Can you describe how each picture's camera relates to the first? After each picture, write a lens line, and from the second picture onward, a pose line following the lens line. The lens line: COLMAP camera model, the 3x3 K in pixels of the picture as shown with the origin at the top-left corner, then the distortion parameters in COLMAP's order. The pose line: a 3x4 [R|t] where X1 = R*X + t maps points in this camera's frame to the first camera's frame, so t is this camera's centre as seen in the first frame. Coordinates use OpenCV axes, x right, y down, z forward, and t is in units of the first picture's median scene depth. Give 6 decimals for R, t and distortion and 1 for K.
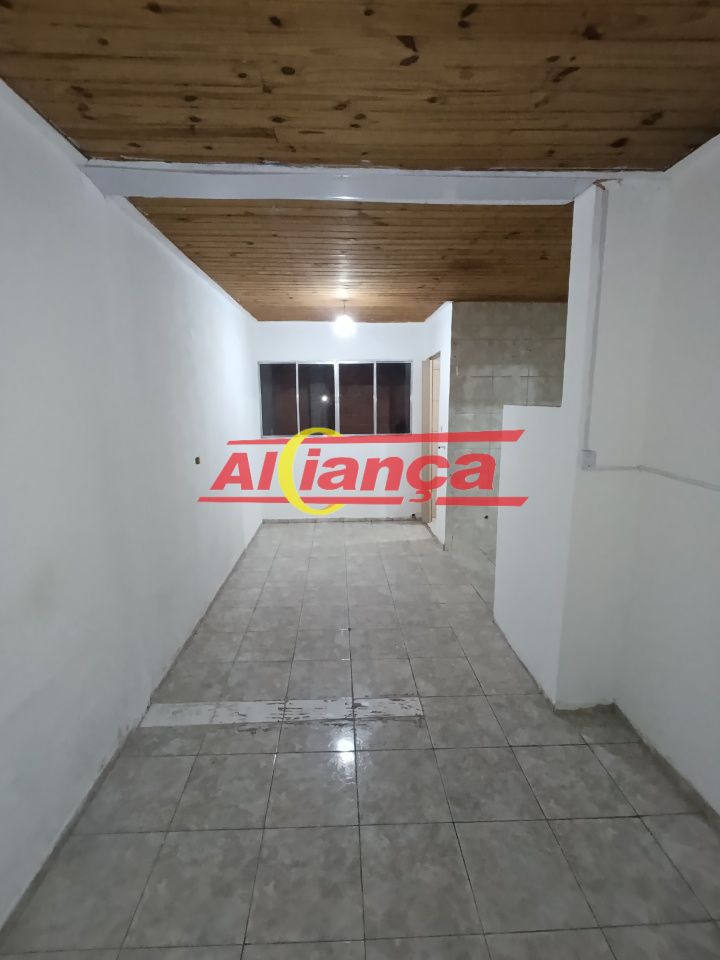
lens RADIAL K [[442.7, 0, 350.0], [0, 442.7, 474.0], [0, 0, 1]] dist [-0.002889, -0.000639]
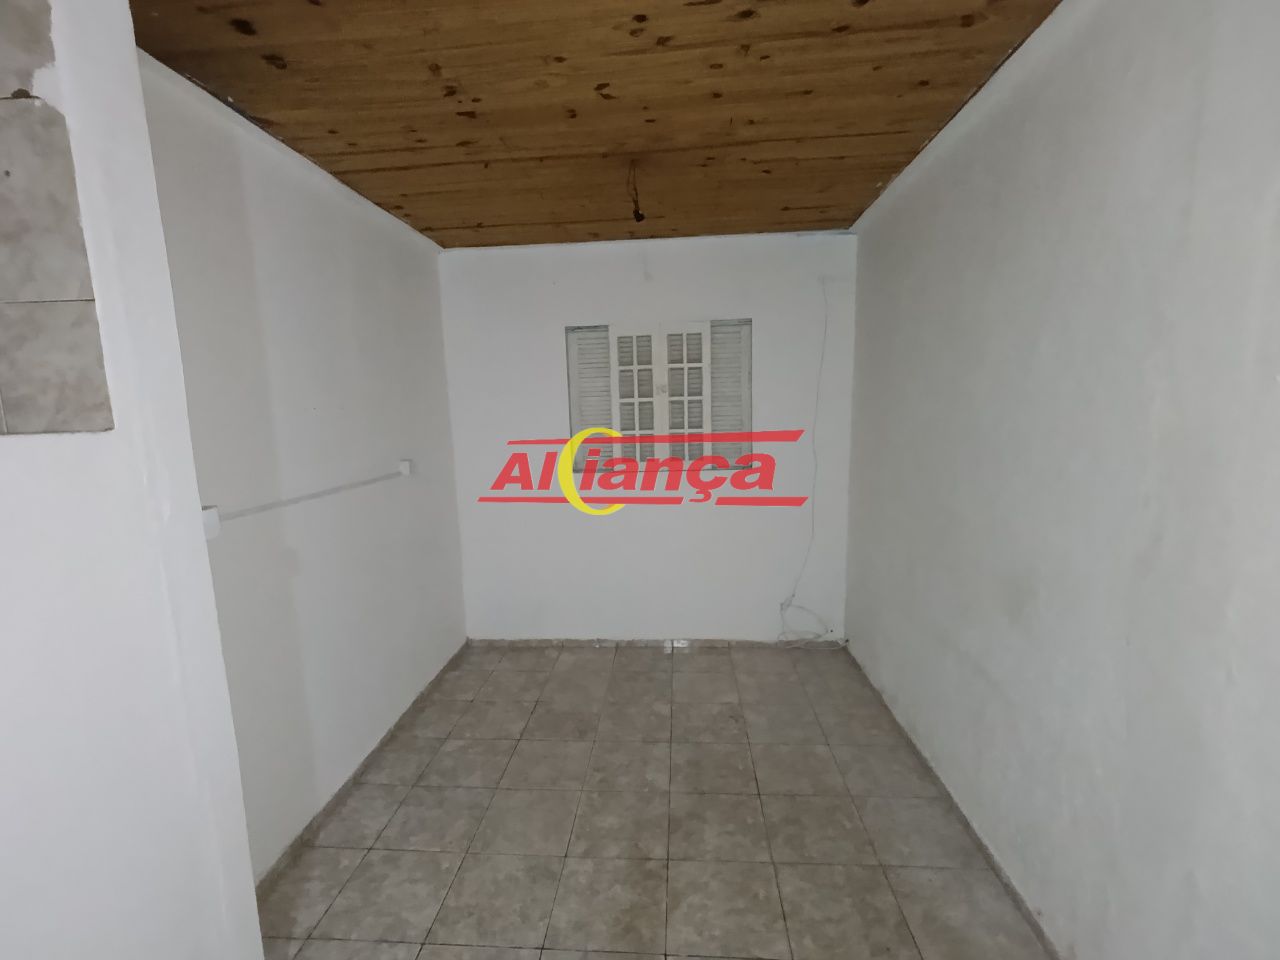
lens RADIAL K [[590.2, 0, 634.3], [0, 590.2, 494.4], [0, 0, 1]] dist [-0.002889, -0.000639]
pose [[-0.994150, 0.020921, 0.105960, -0.058796], [0.053520, 0.947565, 0.315051, -0.328028], [-0.093813, 0.318879, -0.943141, 2.031536]]
